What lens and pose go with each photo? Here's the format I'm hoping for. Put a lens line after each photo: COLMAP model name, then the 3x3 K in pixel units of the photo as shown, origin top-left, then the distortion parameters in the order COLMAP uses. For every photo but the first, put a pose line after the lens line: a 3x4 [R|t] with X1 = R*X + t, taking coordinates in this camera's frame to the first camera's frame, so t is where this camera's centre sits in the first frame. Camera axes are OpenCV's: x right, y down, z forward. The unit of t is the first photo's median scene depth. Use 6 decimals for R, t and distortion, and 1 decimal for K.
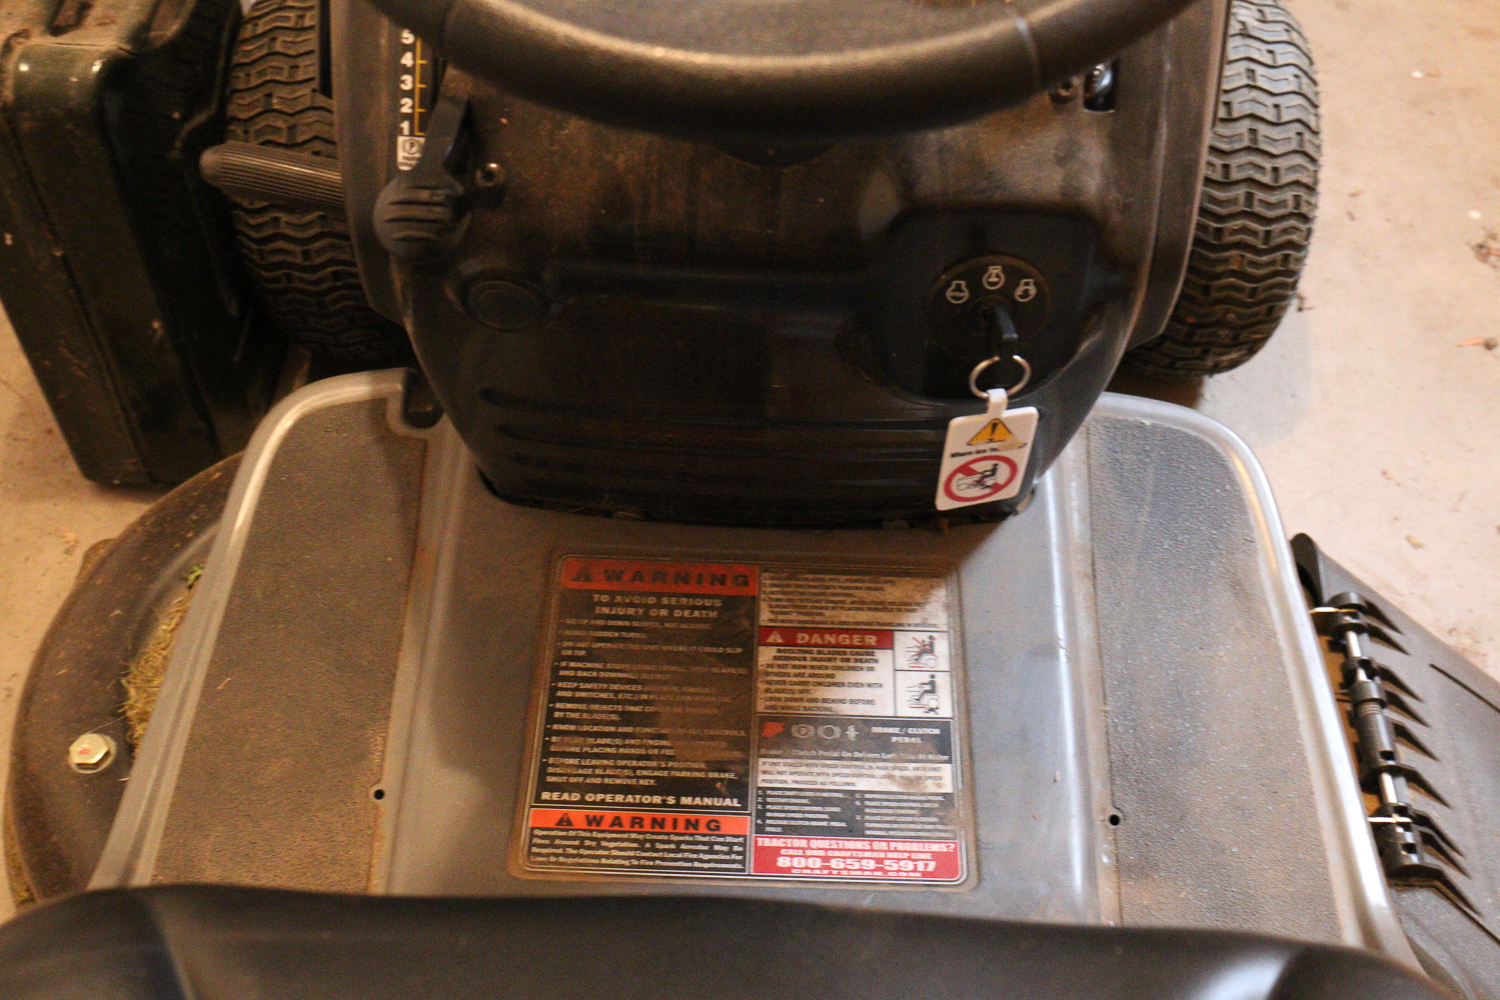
lens RADIAL K [[1633.0, 0, 750.0], [0, 1633.0, 500.0], [0, 0, 1]] dist [-0.129748, 0.136071]
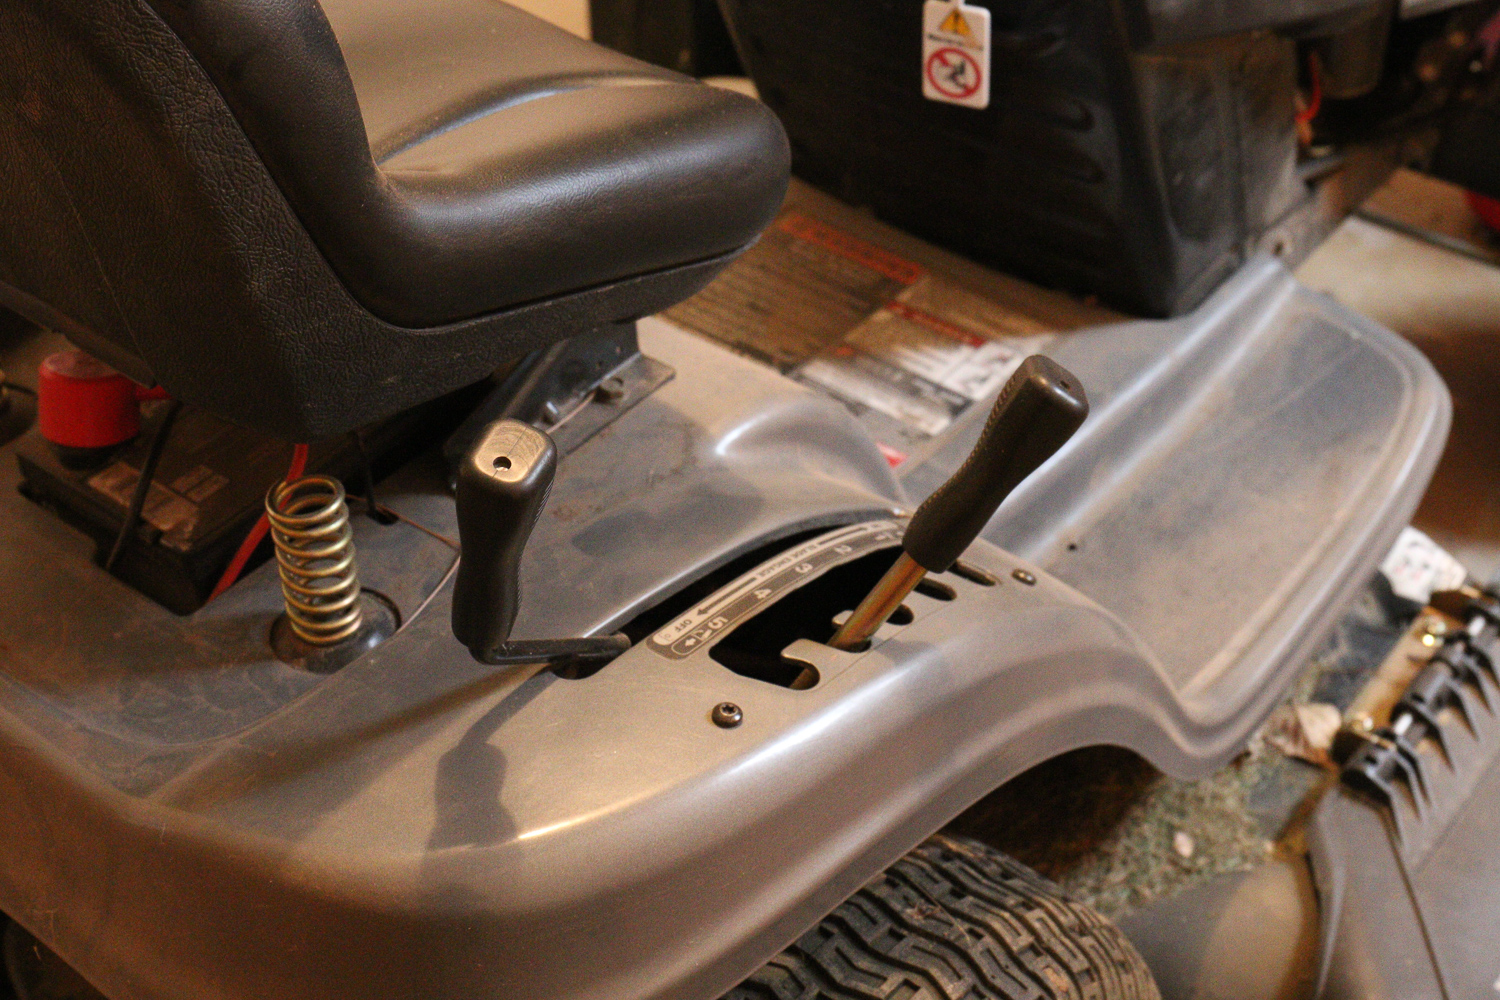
lens RADIAL K [[2207.7, 0, 750.0], [0, 2207.7, 500.0], [0, 0, 1]] dist [-0.054683, 0.016153]
pose [[0.803718, 0.372996, -0.463585, 0.761320], [-0.454684, 0.887560, -0.074164, 0.395357], [0.383796, 0.270391, 0.882943, -0.430877]]
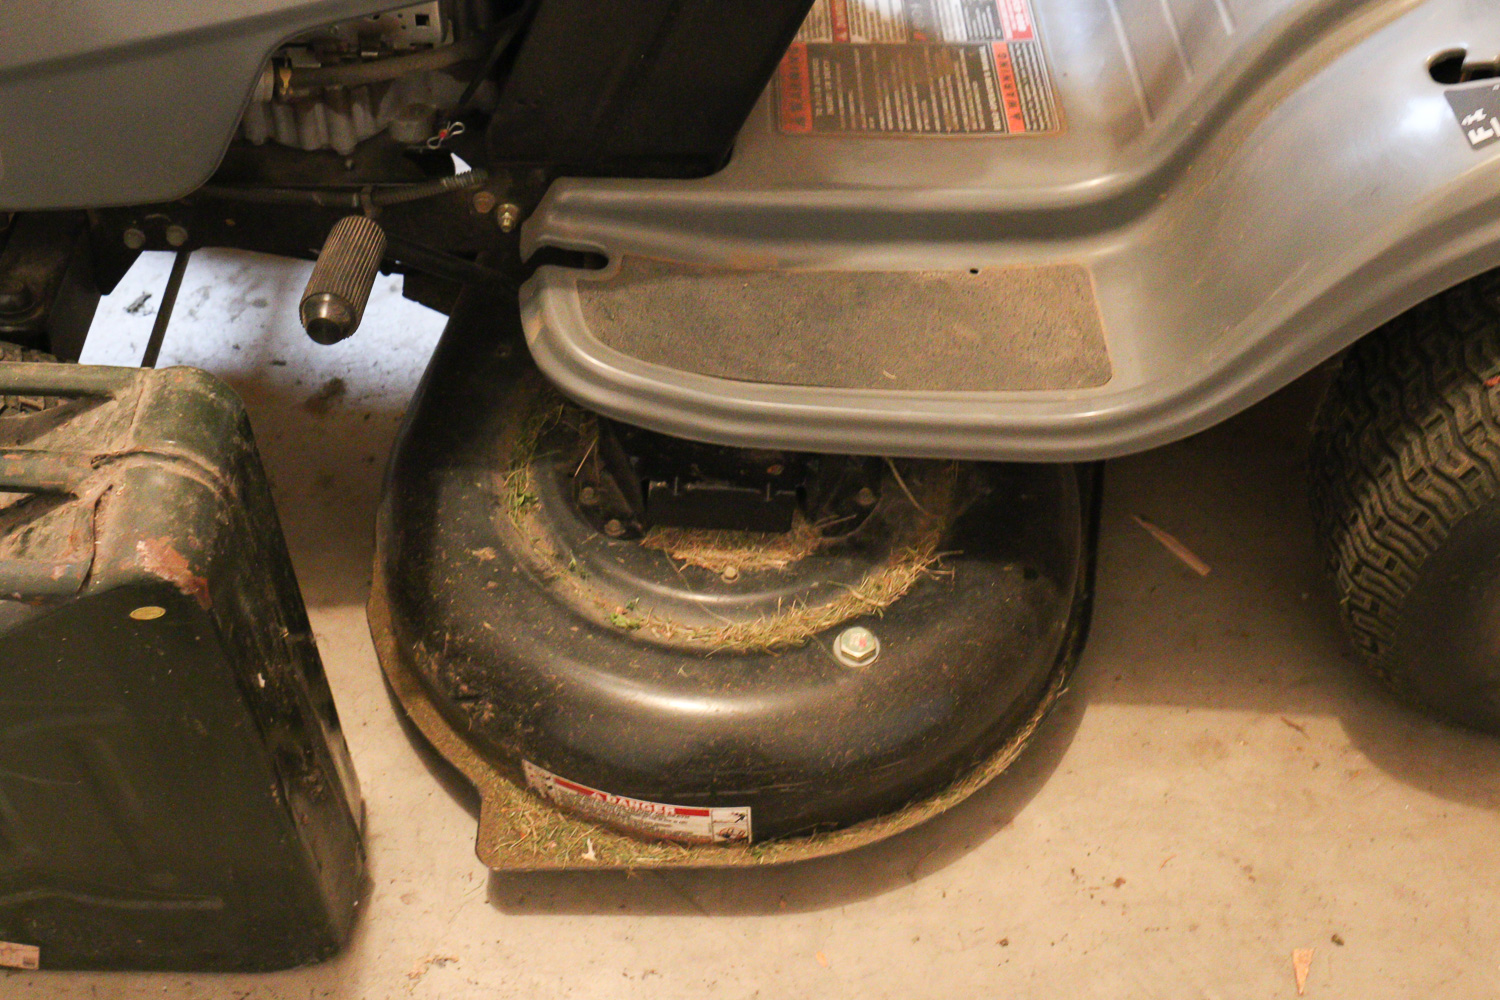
lens RADIAL K [[1633.0, 0, 750.0], [0, 1633.0, 500.0], [0, 0, 1]] dist [-0.129748, 0.136071]
pose [[-0.052205, -0.760617, 0.647099, -1.227539], [0.766957, 0.384459, 0.513778, -0.555364], [-0.639571, 0.523119, 0.563290, 0.519858]]
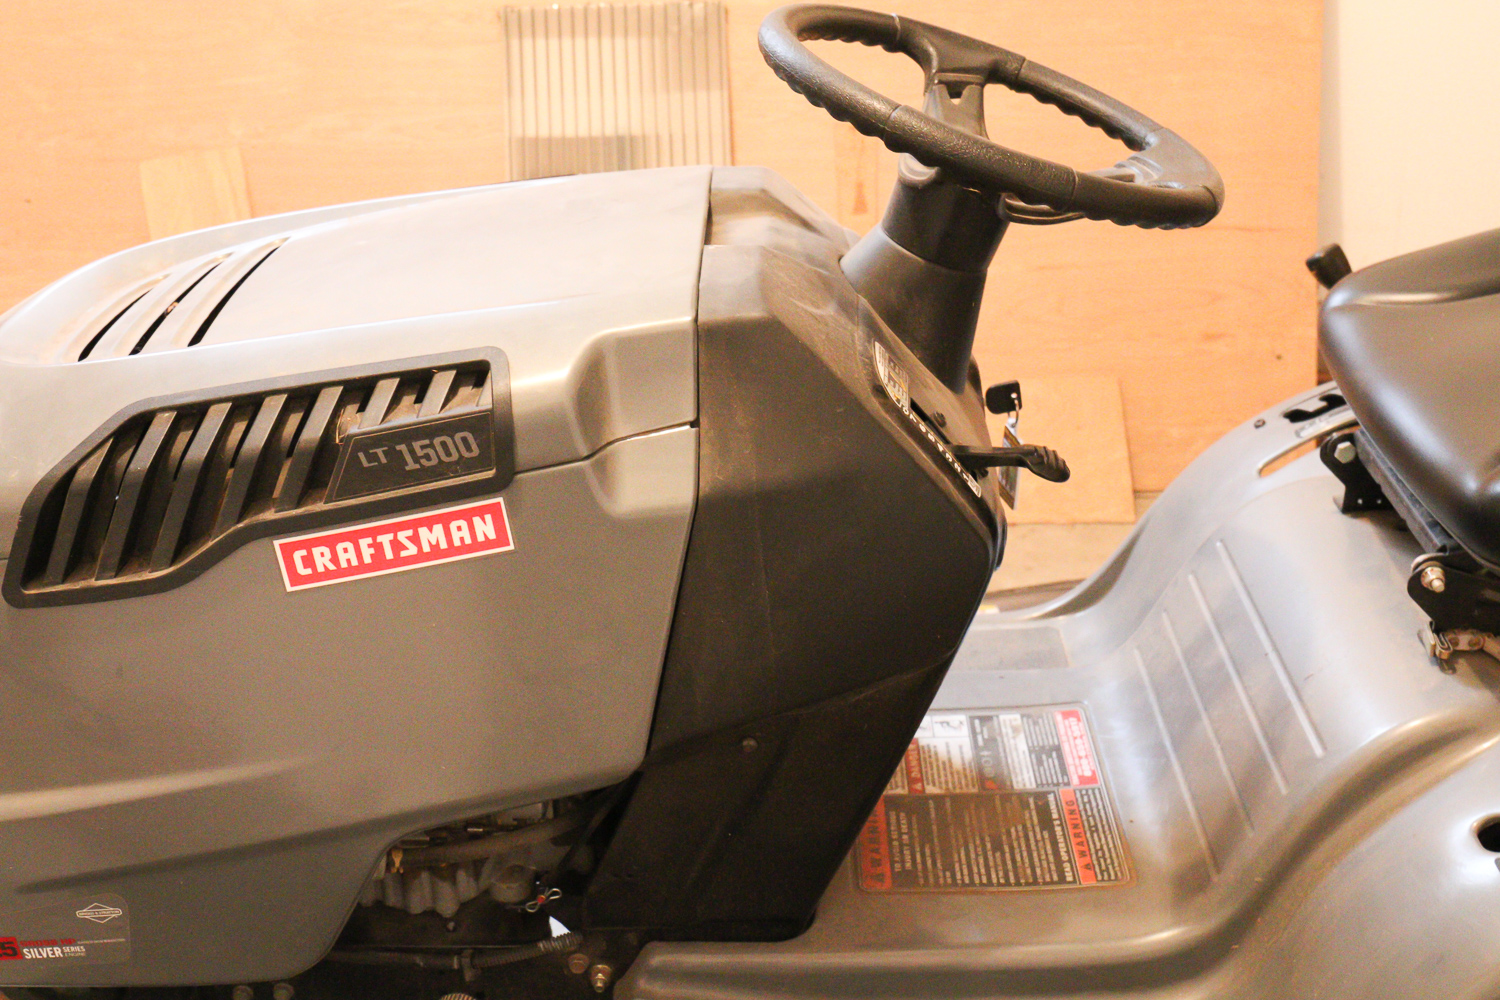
lens RADIAL K [[1633.0, 0, 750.0], [0, 1633.0, 500.0], [0, 0, 1]] dist [-0.129748, 0.136071]
pose [[-0.025093, -0.470427, 0.882082, -1.205283], [0.794879, 0.525709, 0.302980, -0.642839], [-0.606249, 0.708751, 0.360741, 0.413686]]
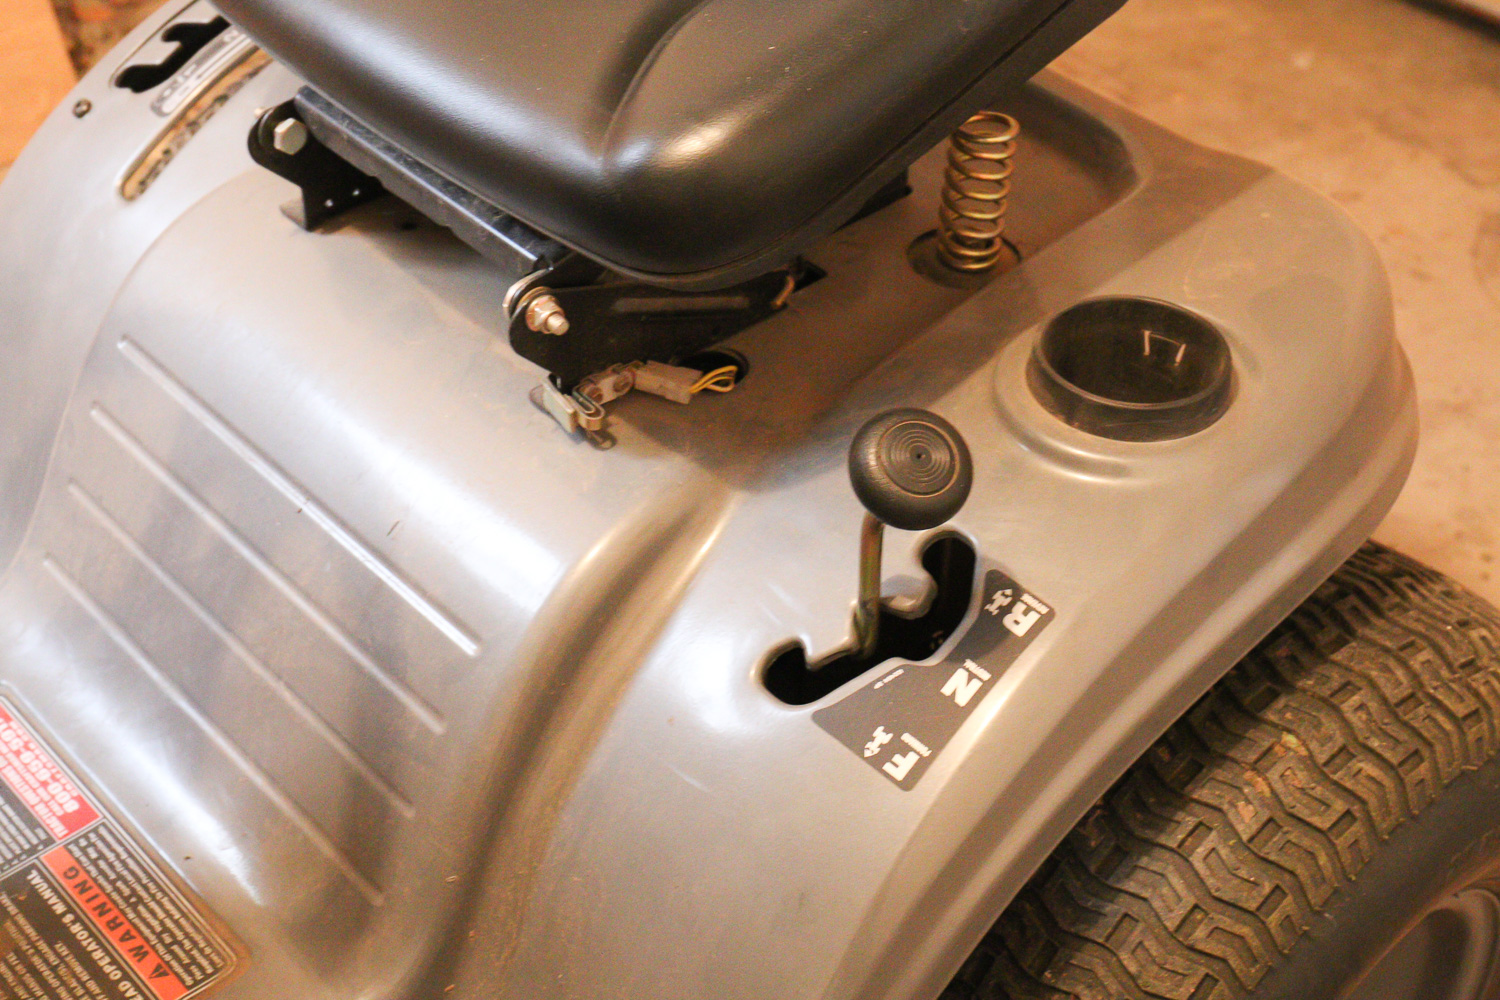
lens RADIAL K [[2350.8, 0, 750.0], [0, 2350.8, 500.0], [0, 0, 1]] dist [-0.043828, 0.087653]
pose [[-0.684492, -0.459975, 0.565591, -0.876752], [0.561445, 0.162275, 0.811447, -0.639968], [-0.465026, 0.872978, 0.147175, 0.452875]]
